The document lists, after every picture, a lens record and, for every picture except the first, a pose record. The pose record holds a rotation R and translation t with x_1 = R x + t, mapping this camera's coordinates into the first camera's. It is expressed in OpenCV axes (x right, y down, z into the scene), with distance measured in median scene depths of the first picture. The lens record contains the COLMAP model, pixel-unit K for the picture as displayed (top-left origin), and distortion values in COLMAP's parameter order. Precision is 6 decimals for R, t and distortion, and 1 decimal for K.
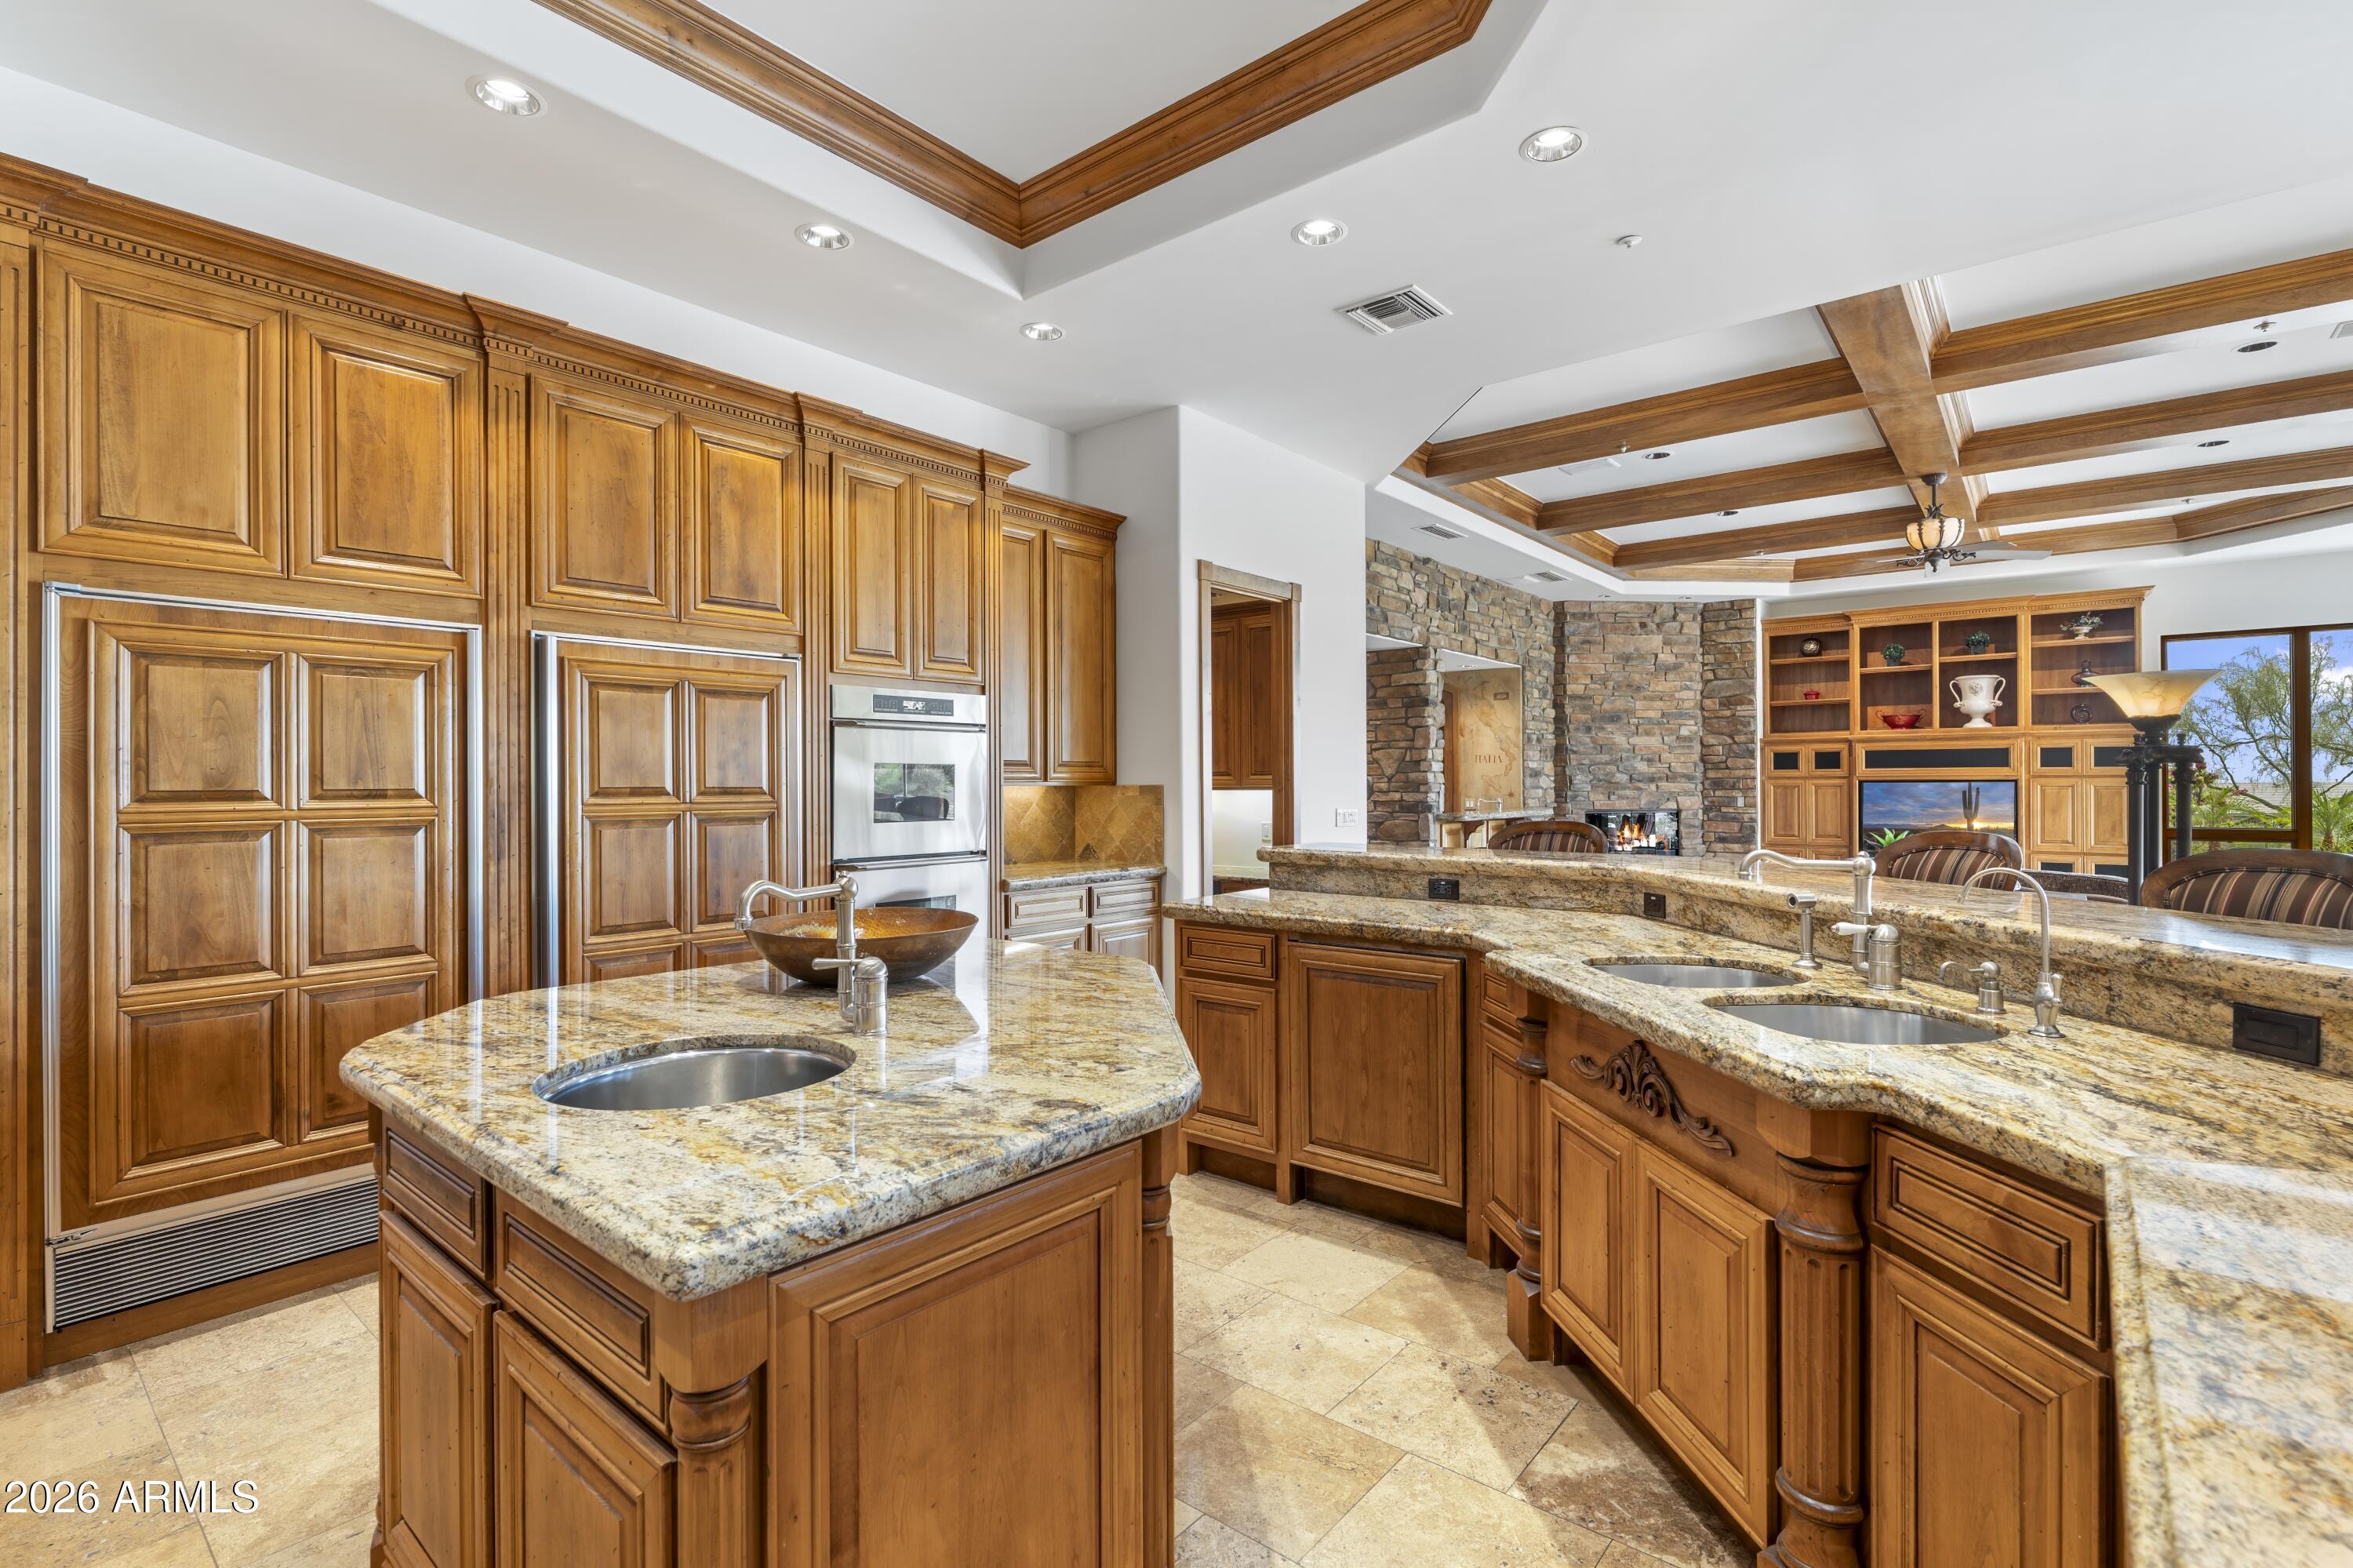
lens RADIAL K [[1093.7, 0, 1172.5], [0, 1093.7, 776.1], [0, 0, 1]] dist [0.004877, 0.000547]
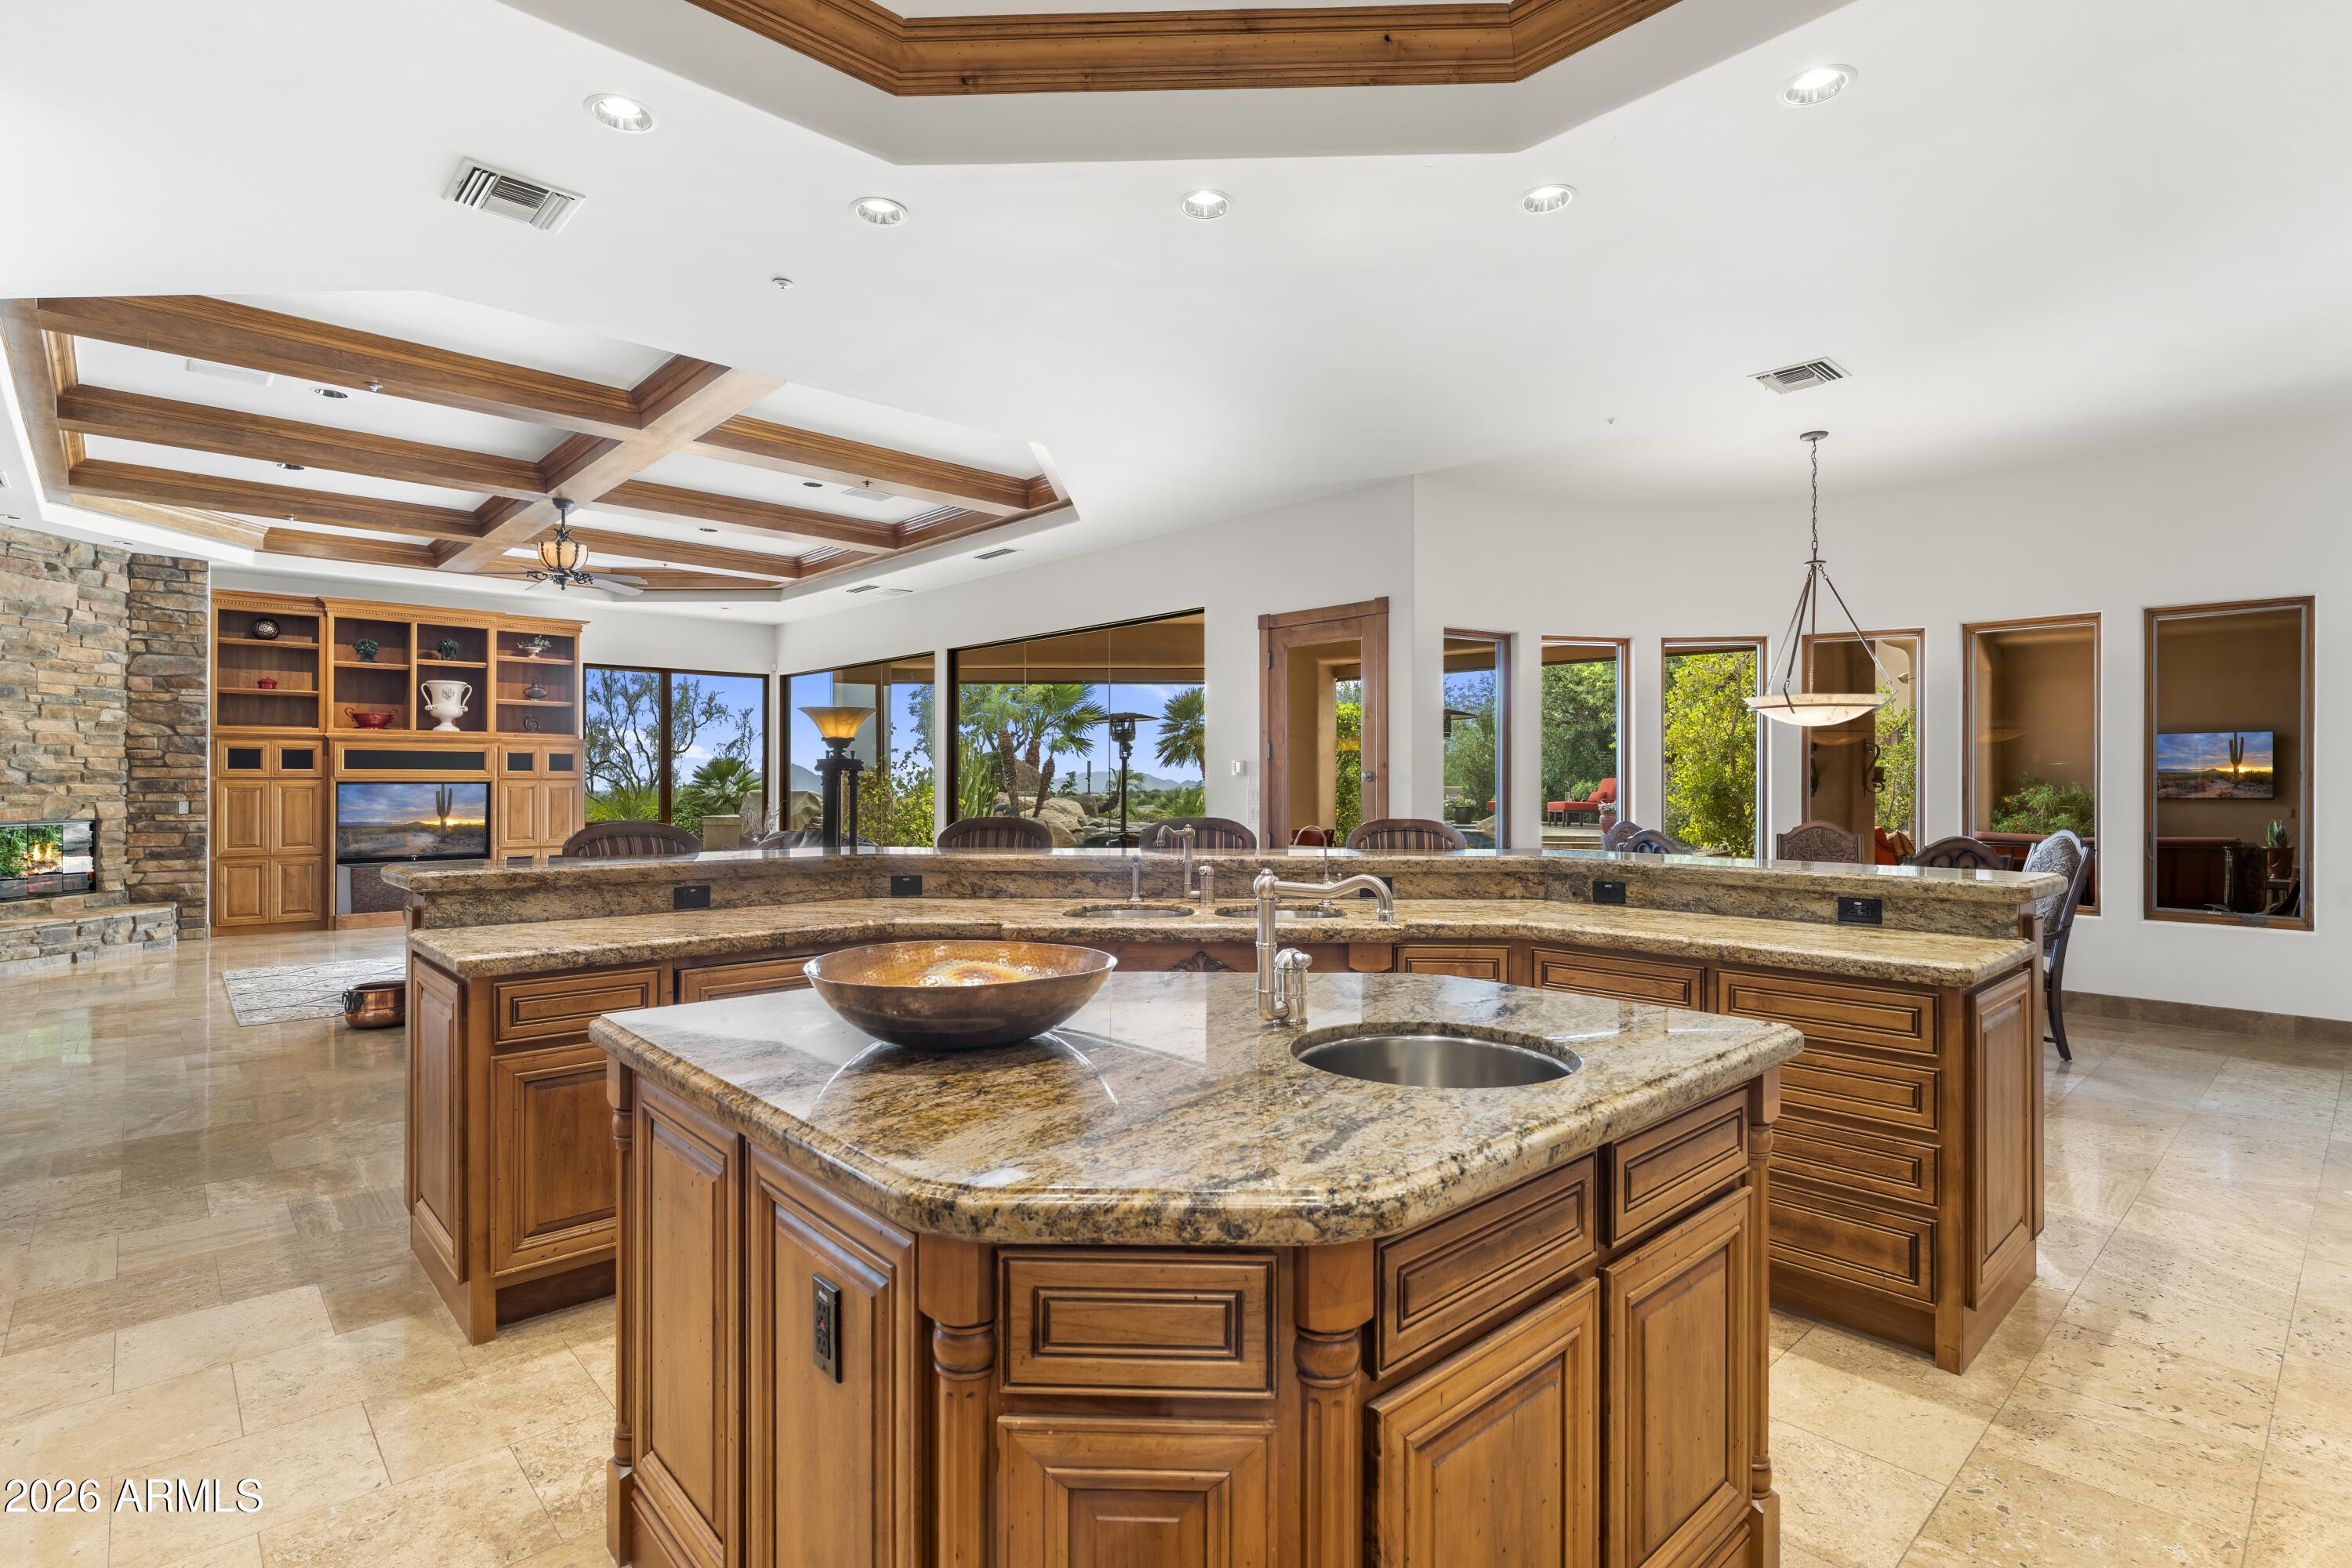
lens RADIAL K [[1150.6, 0, 1173.1], [0, 1150.6, 789.3], [0, 0, 1]] dist [-0.000803, 0.000030]
pose [[0.140636, -0.001539, 0.990060, -0.224858], [-0.007852, 0.999966, 0.002670, 0.002002], [-0.990030, -0.008150, 0.140619, 0.156071]]
